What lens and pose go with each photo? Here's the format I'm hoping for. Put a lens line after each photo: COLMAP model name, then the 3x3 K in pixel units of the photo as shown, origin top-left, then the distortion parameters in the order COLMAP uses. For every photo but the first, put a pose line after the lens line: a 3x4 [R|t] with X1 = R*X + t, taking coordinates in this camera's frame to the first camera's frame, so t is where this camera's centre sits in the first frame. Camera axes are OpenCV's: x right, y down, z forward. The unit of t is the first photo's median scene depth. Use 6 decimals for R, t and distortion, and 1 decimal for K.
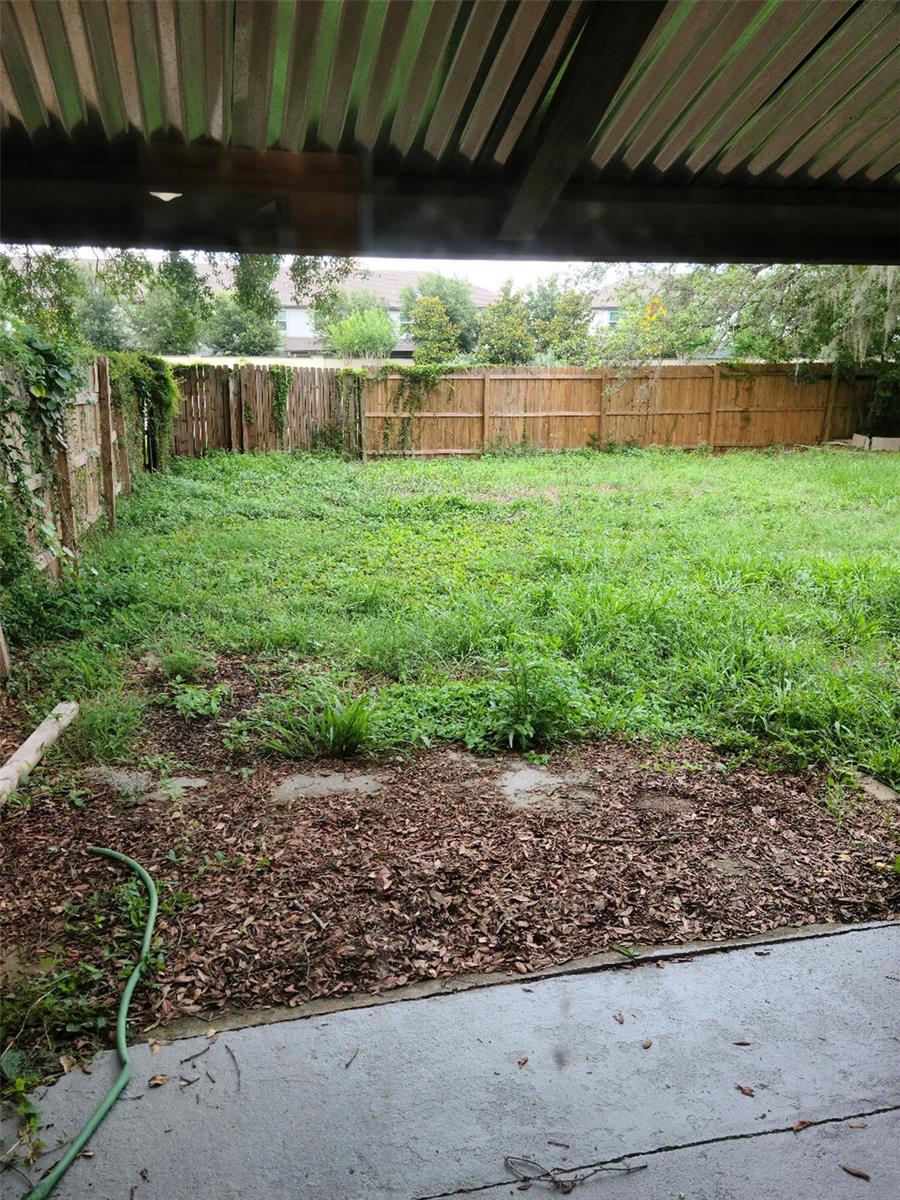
lens RADIAL K [[953.0, 0, 441.5], [0, 953.0, 622.6], [0, 0, 1]] dist [0.099172, -0.106506]
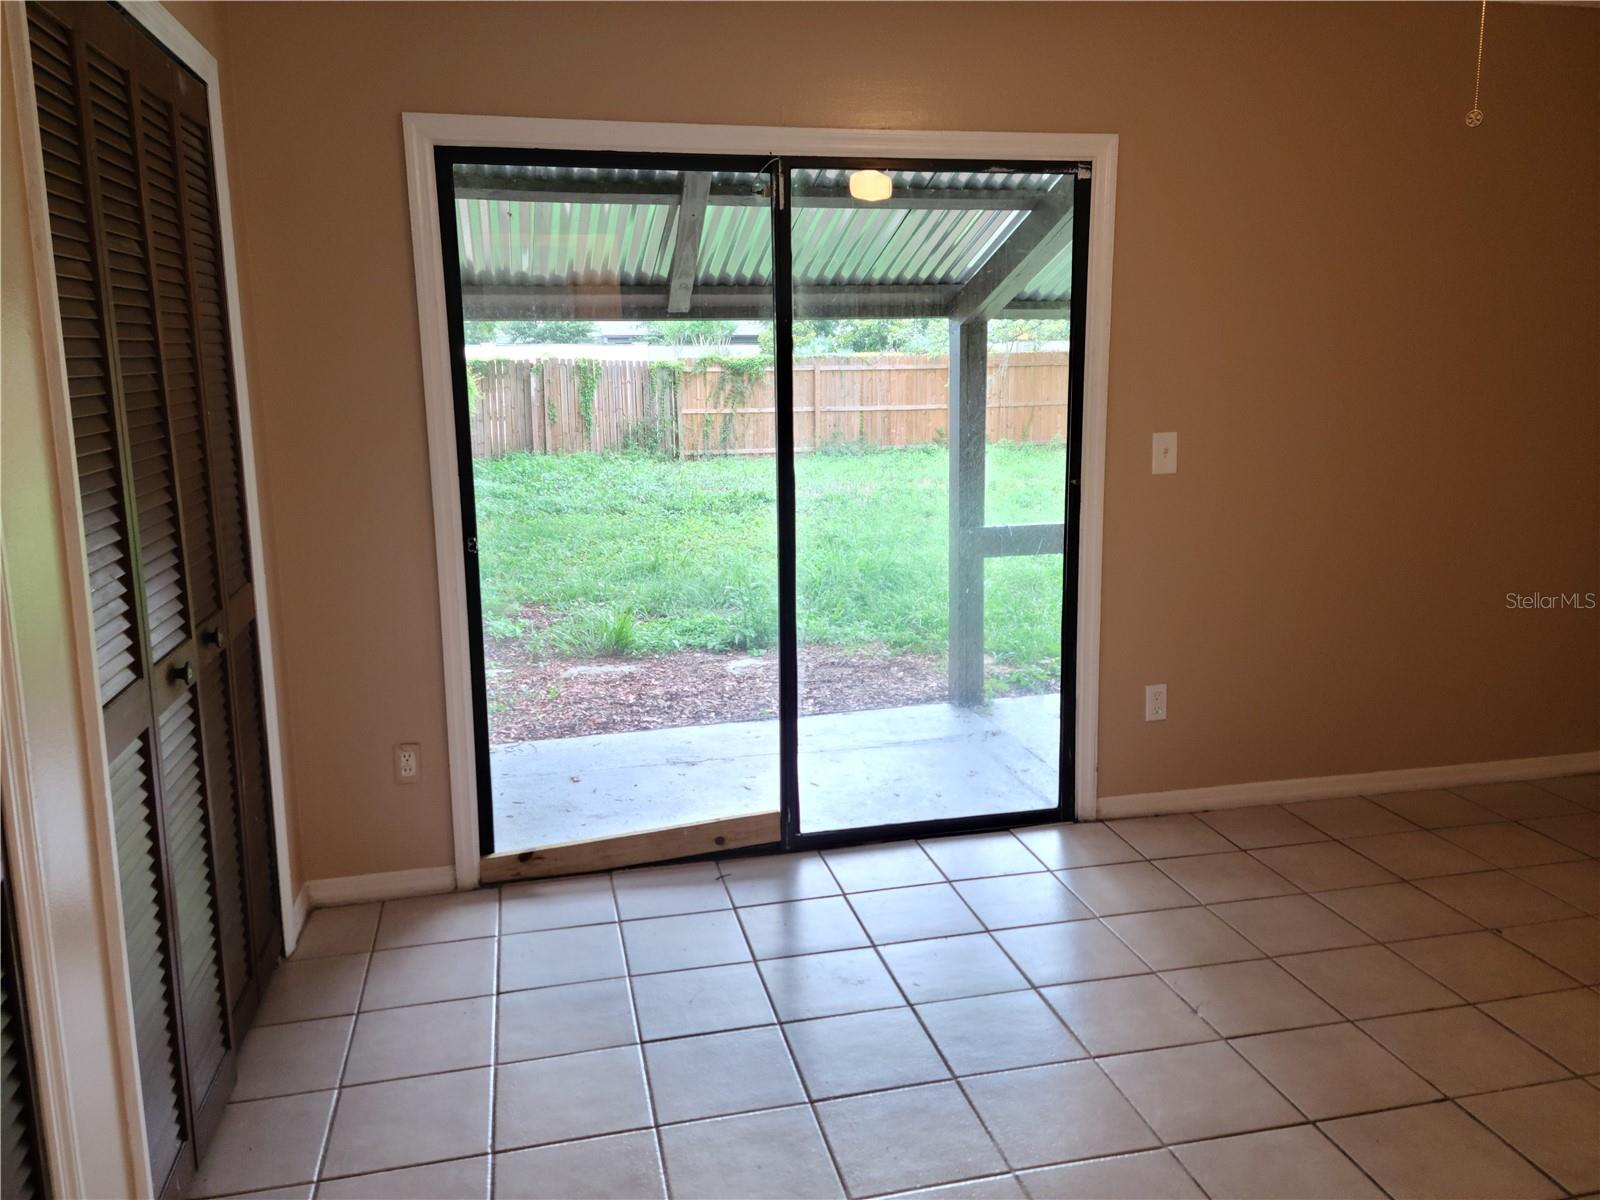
lens RADIAL K [[1270.7, 0, 817.3], [0, 1270.7, 592.0], [0, 0, 1]] dist [0.099172, -0.106506]
pose [[0.999888, -0.014490, 0.003862, 0.106480], [0.014736, 0.997156, -0.073915, 0.112892], [-0.002780, 0.073964, 0.997257, -0.479940]]
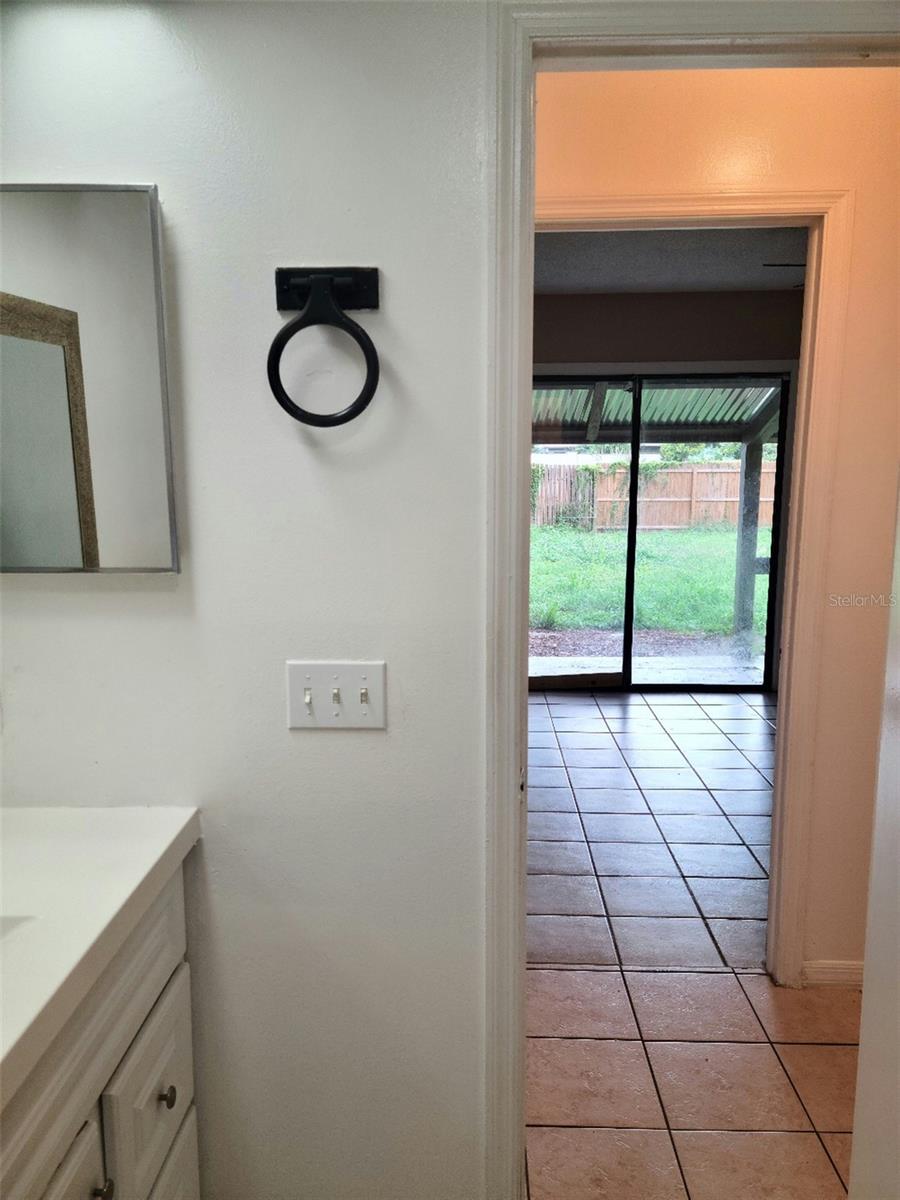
lens RADIAL K [[953.0, 0, 427.5], [0, 953.0, 619.0], [0, 0, 1]] dist [0.099172, -0.106506]
pose [[0.962049, 0.040745, -0.269819, 0.156653], [-0.066381, 0.994031, -0.086574, 0.208683], [0.264681, 0.101200, 0.959011, -0.842495]]
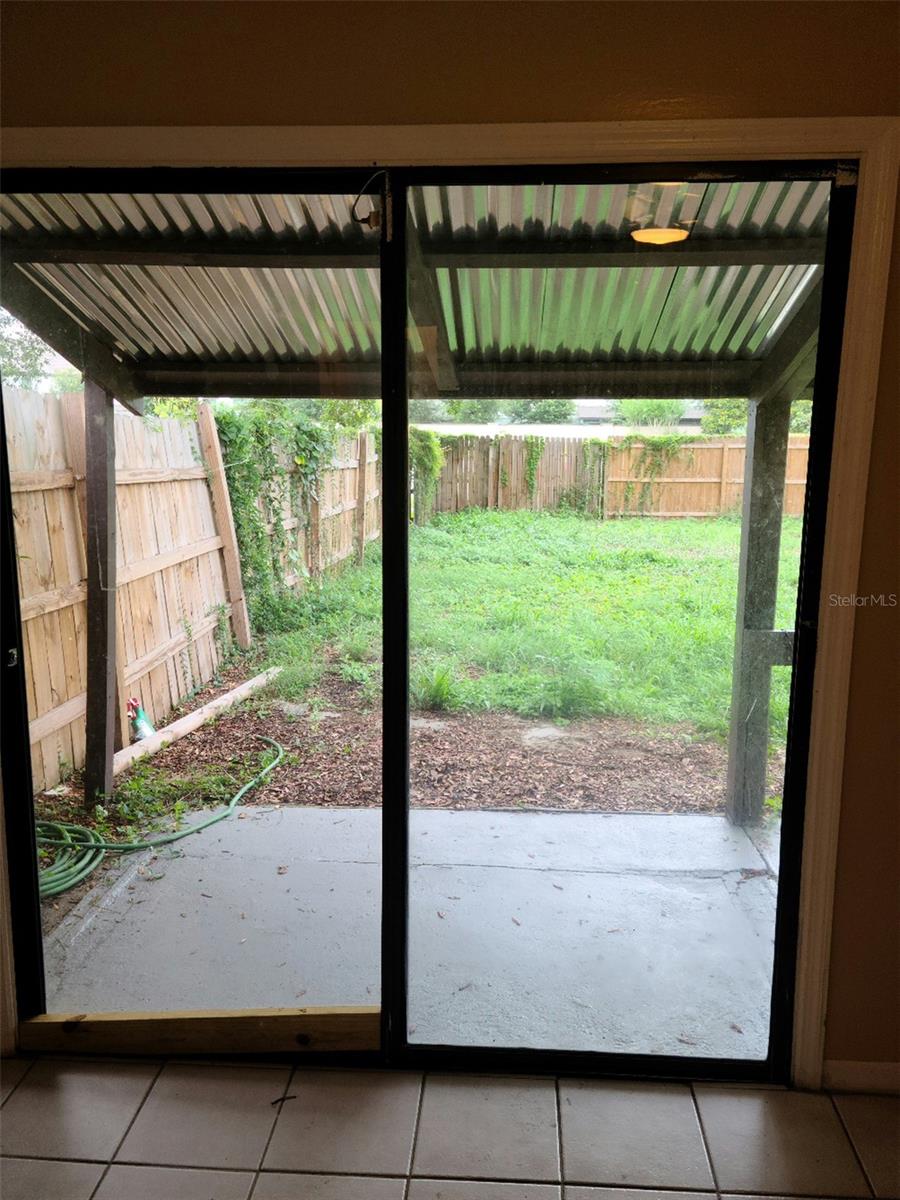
lens RADIAL K [[953.0, 0, 456.7], [0, 953.0, 610.1], [0, 0, 1]] dist [0.099172, -0.106506]
pose [[0.956694, 0.058229, -0.285214, 0.203889], [-0.079833, 0.994706, -0.064705, 0.047967], [0.279936, 0.084673, 0.956277, -0.238635]]
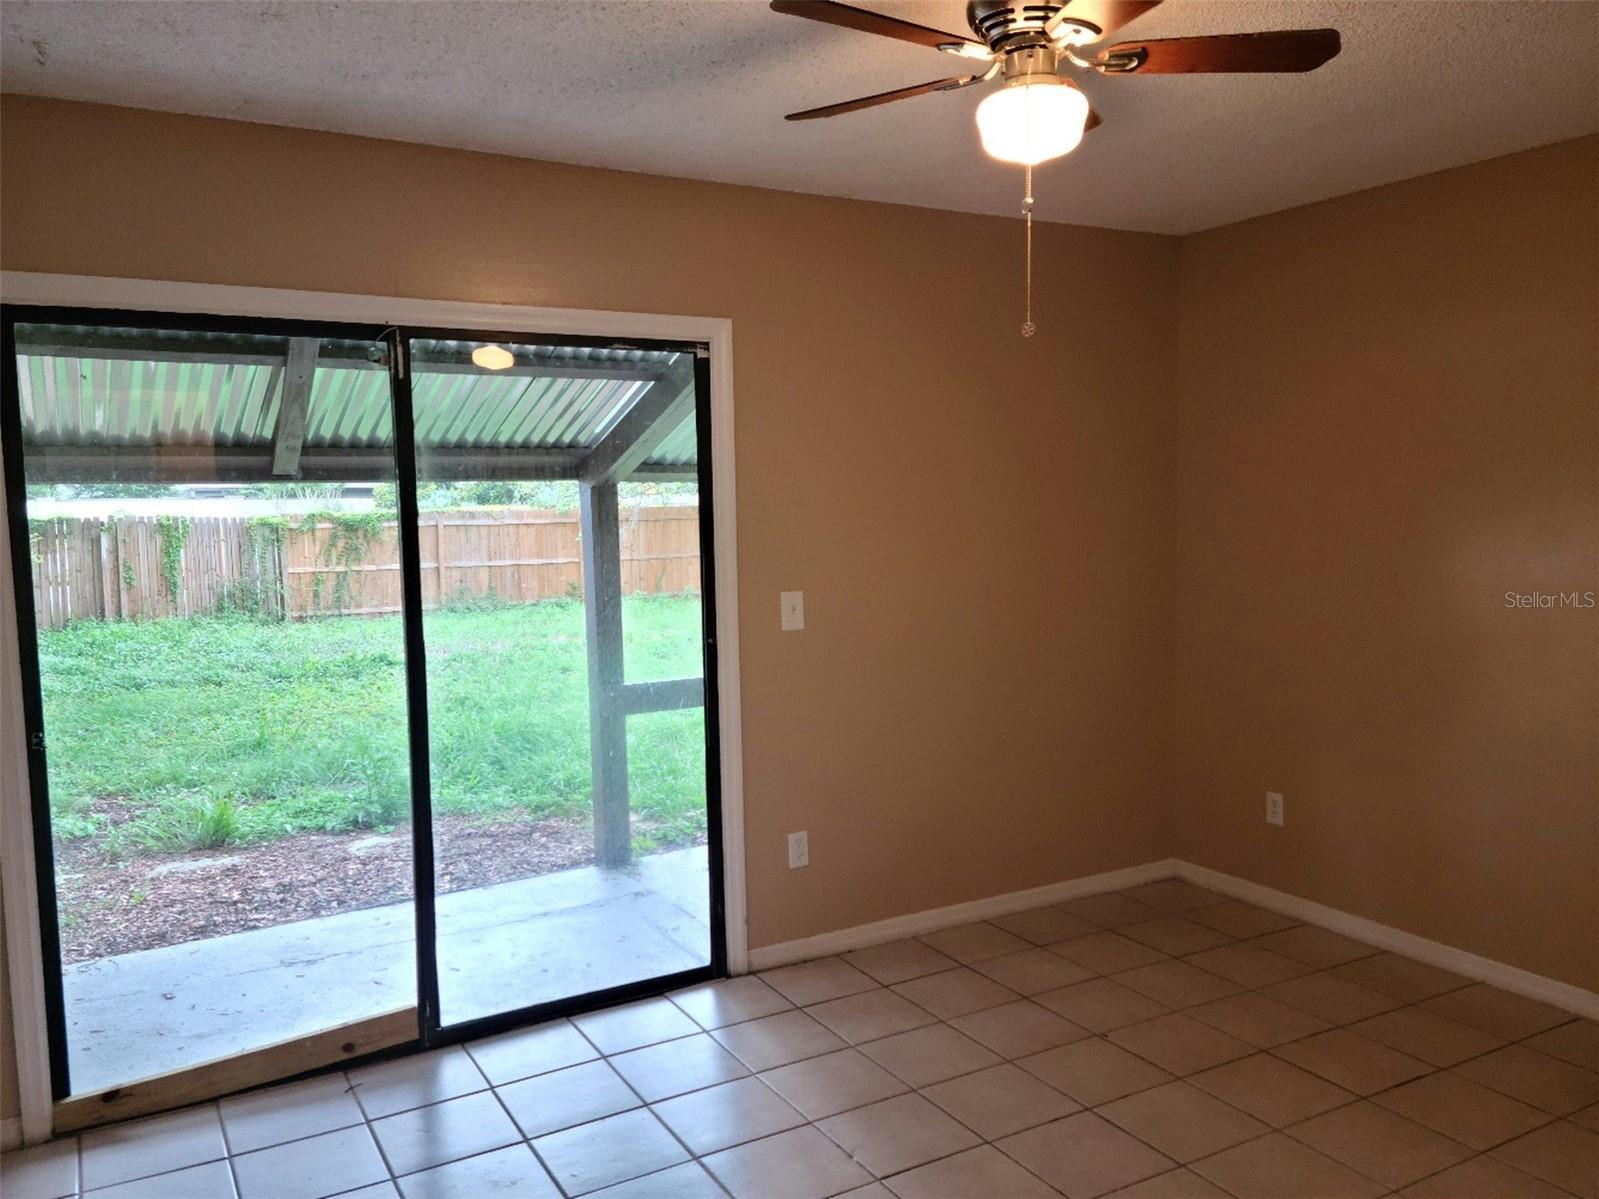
lens RADIAL K [[1269.9, 0, 827.2], [0, 1269.9, 616.6], [0, 0, 1]] dist [0.099172, -0.106506]
pose [[0.955087, -0.047009, 0.292573, 0.104181], [0.095639, 0.983400, -0.154200, 0.108122], [-0.280467, 0.175256, 0.943729, -0.486917]]
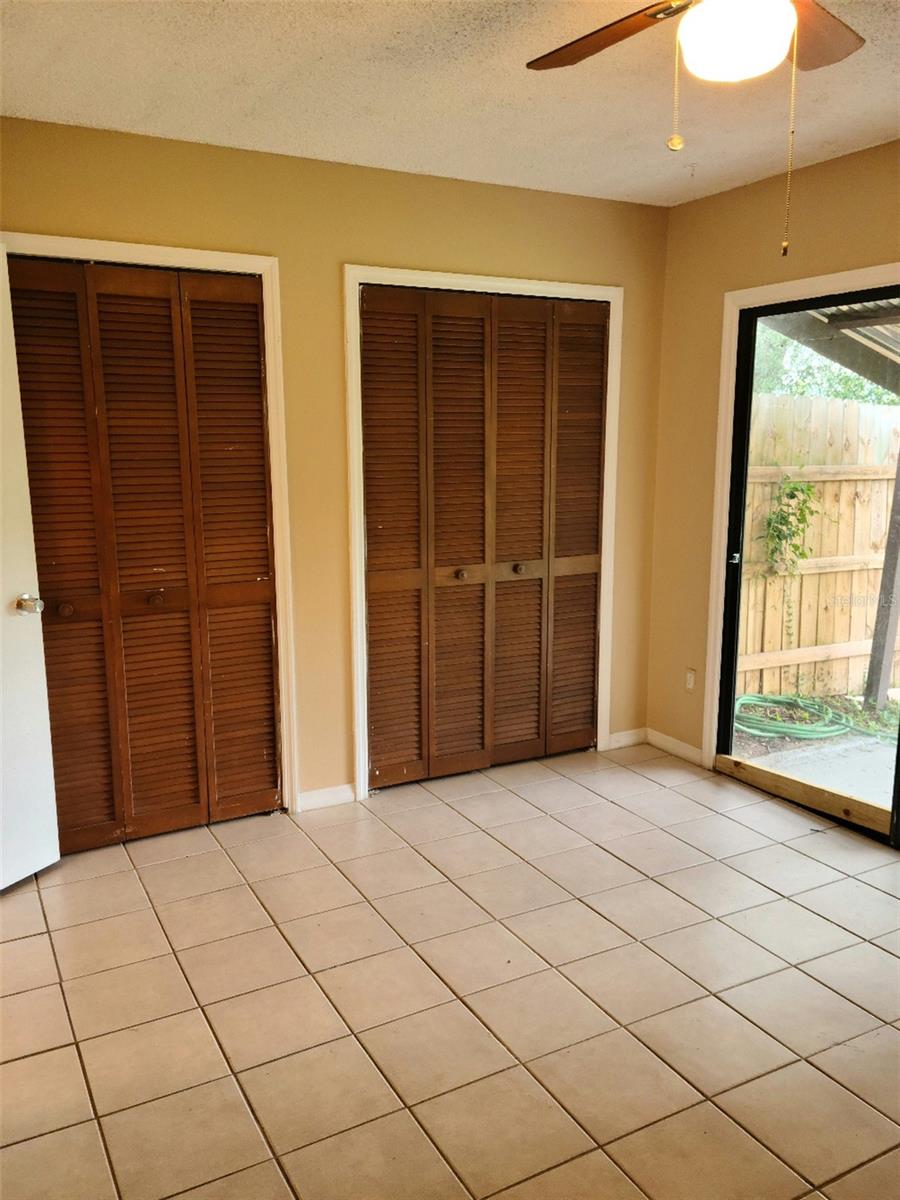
lens RADIAL K [[953.0, 0, 450.2], [0, 953.0, 598.1], [0, 0, 1]] dist [0.099172, -0.106506]
pose [[0.264501, 0.165595, -0.950062, 0.504236], [-0.249327, 0.963396, 0.098506, 0.064844], [0.931598, 0.210822, 0.296107, -0.313343]]
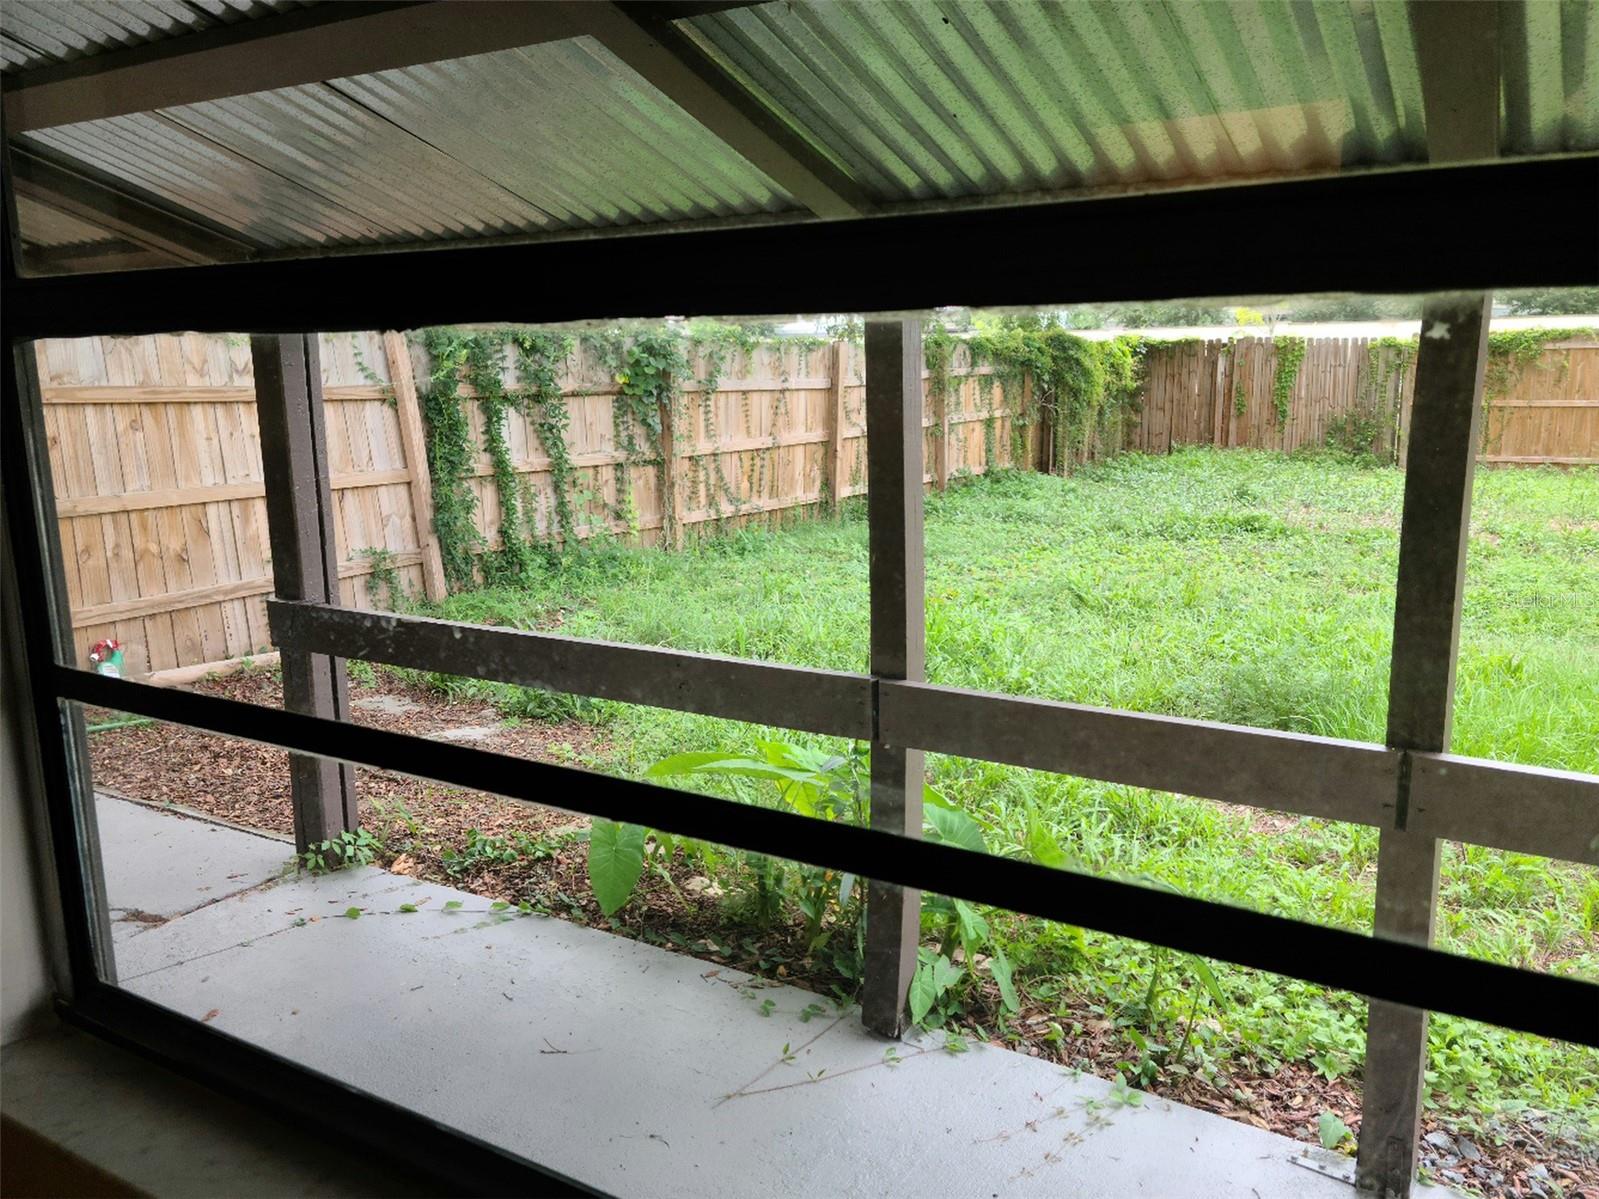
lens RADIAL K [[1269.9, 0, 823.6], [0, 1269.9, 628.2], [0, 0, 1]] dist [0.099172, -0.106506]
pose [[0.707582, 0.139239, -0.692777, 0.772810], [-0.164504, 0.985916, 0.030137, -0.035850], [0.687216, 0.092640, 0.720522, 0.123666]]
